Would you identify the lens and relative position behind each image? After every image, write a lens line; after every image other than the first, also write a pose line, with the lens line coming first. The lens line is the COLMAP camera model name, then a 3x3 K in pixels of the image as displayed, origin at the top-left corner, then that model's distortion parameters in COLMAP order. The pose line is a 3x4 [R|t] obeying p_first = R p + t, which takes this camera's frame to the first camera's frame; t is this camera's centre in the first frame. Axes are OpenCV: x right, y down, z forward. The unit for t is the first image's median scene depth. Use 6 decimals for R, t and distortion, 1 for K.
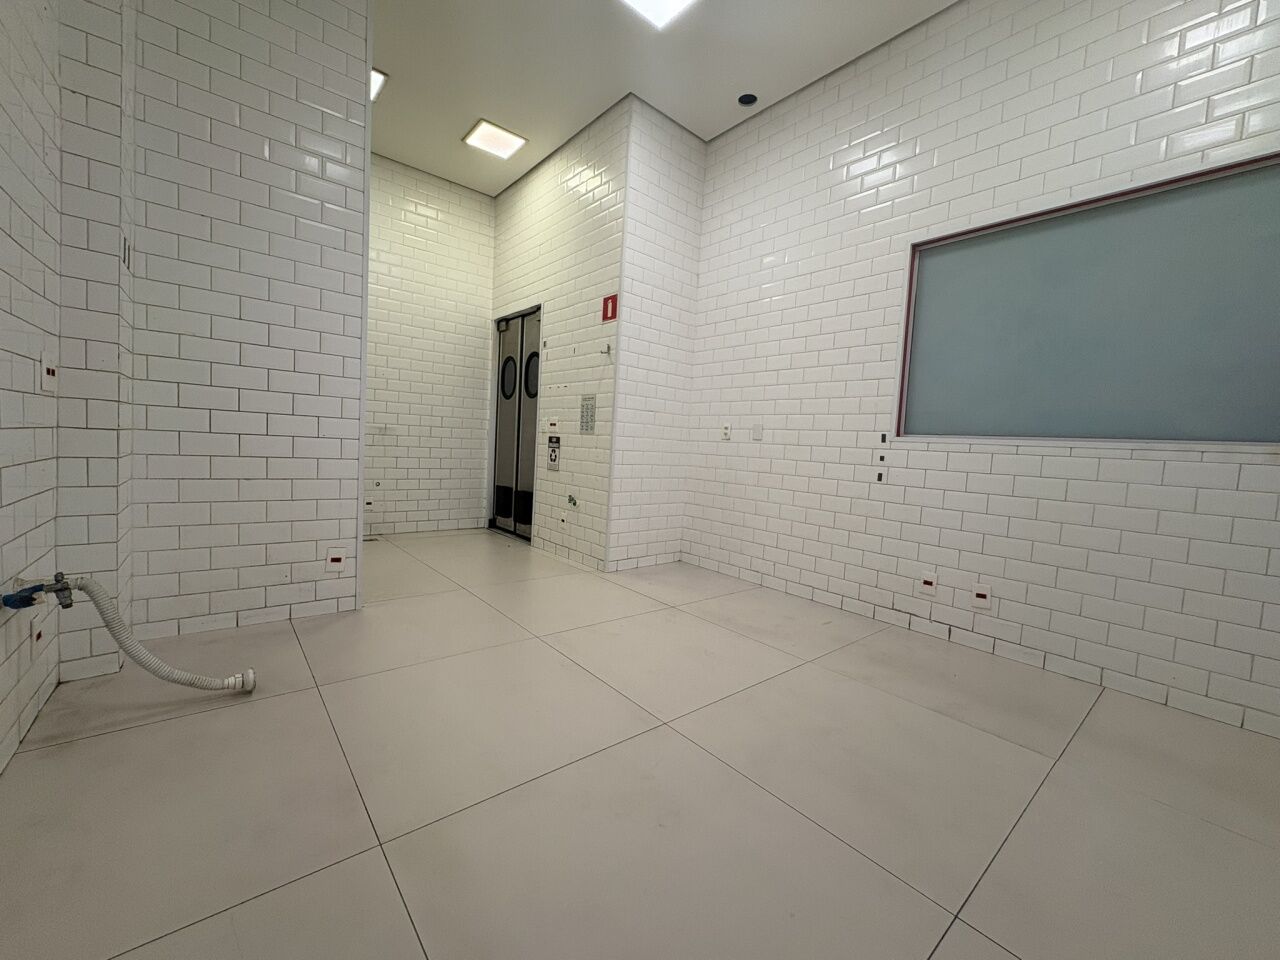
lens RADIAL K [[511.0, 0, 640.3], [0, 511.0, 476.2], [0, 0, 1]] dist [-0.000123, 0.000237]
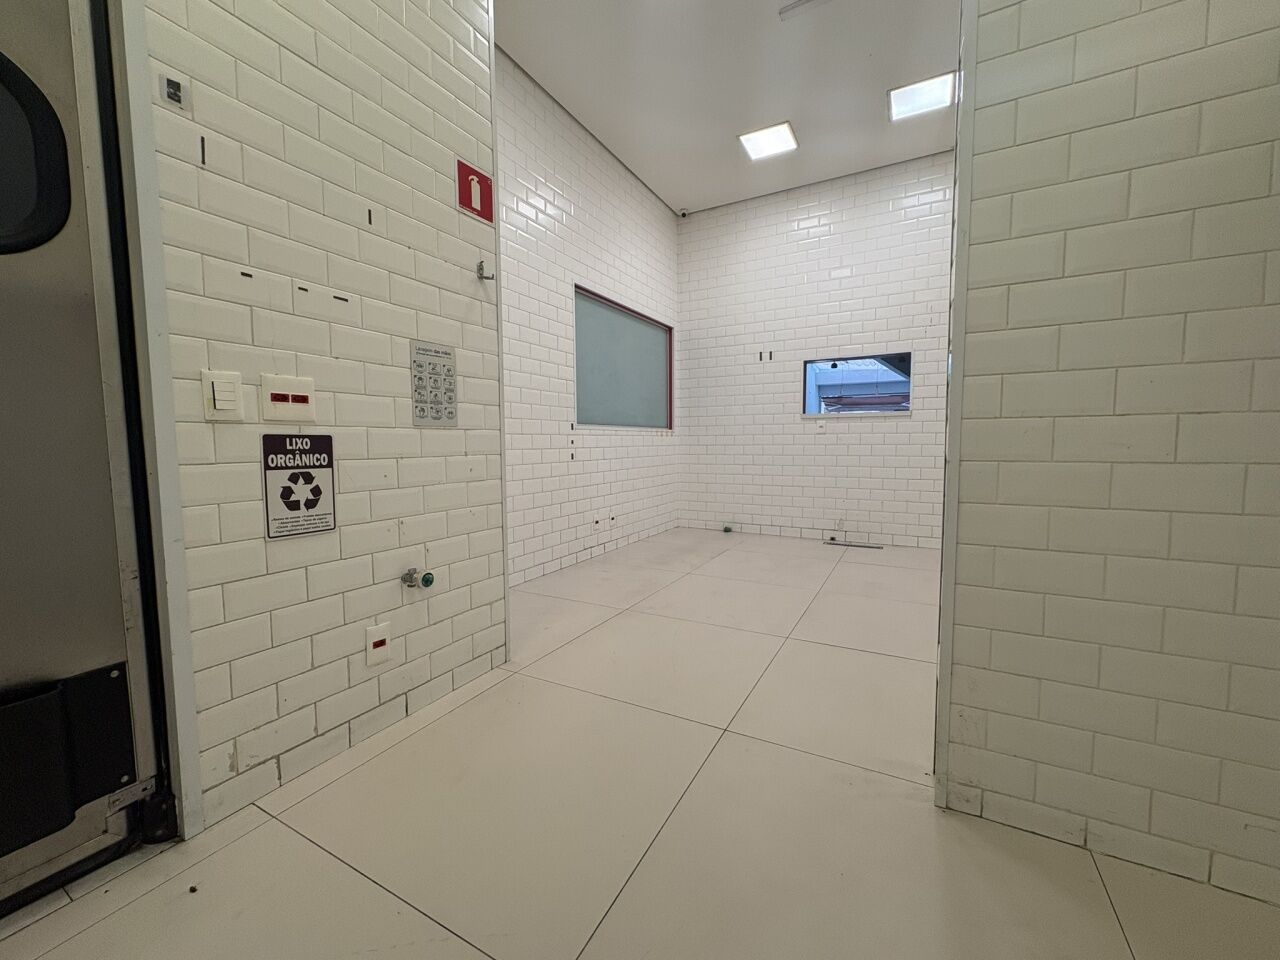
lens RADIAL K [[511.0, 0, 640.0], [0, 511.0, 477.5], [0, 0, 1]] dist [-0.000123, 0.000237]
pose [[-0.363128, -0.119699, 0.924019, -0.616800], [0.043008, 0.988503, 0.144954, -0.097082], [-0.930746, 0.092377, -0.353805, 0.996463]]
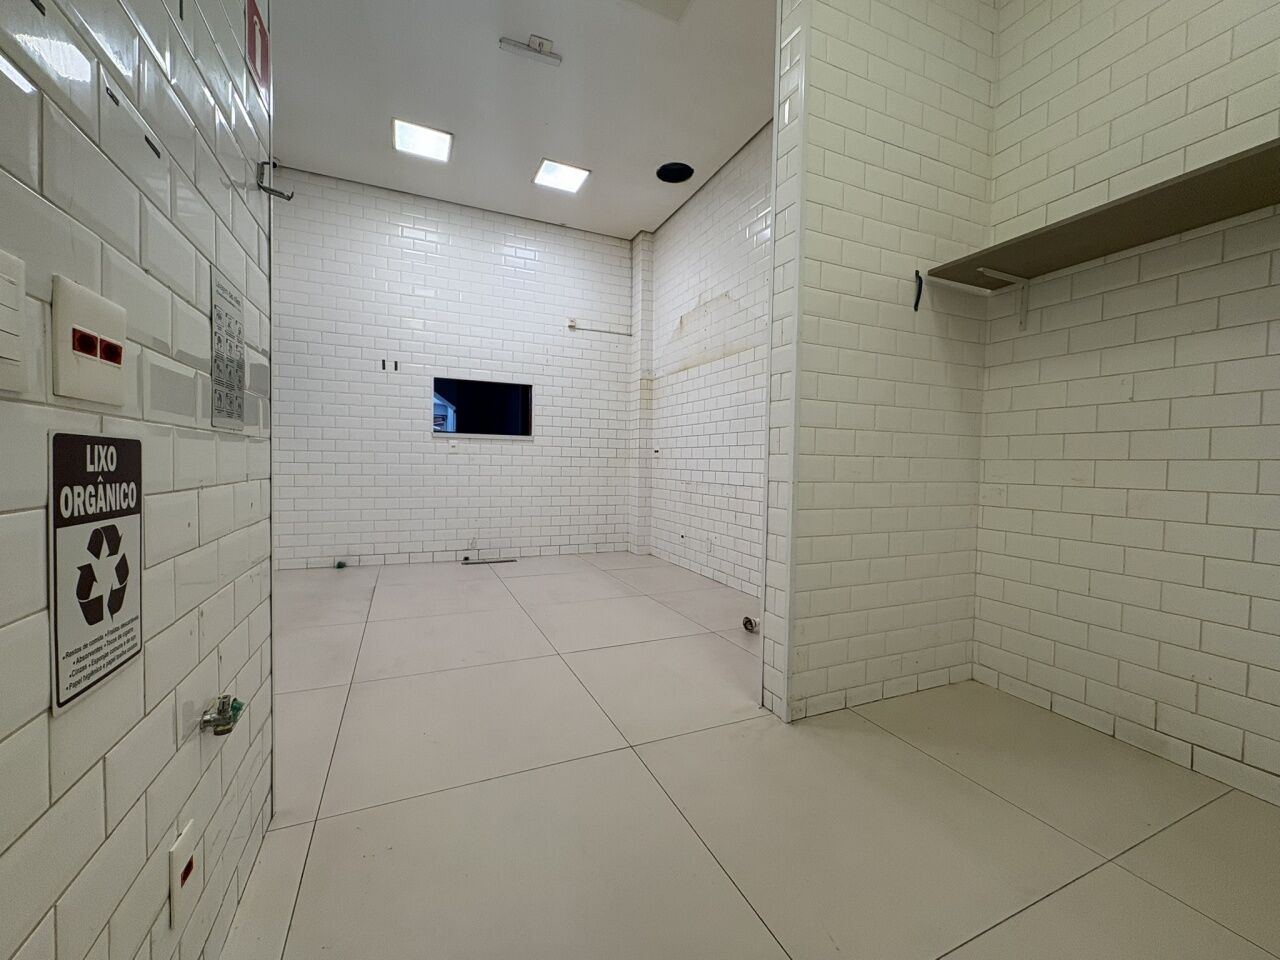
lens RADIAL K [[511.0, 0, 638.2], [0, 511.0, 477.7], [0, 0, 1]] dist [-0.000123, 0.000237]
pose [[-0.959948, -0.081868, 0.267952, -0.378502], [-0.055857, 0.993080, 0.103308, -0.097300], [-0.274555, 0.084203, -0.957878, 1.195080]]
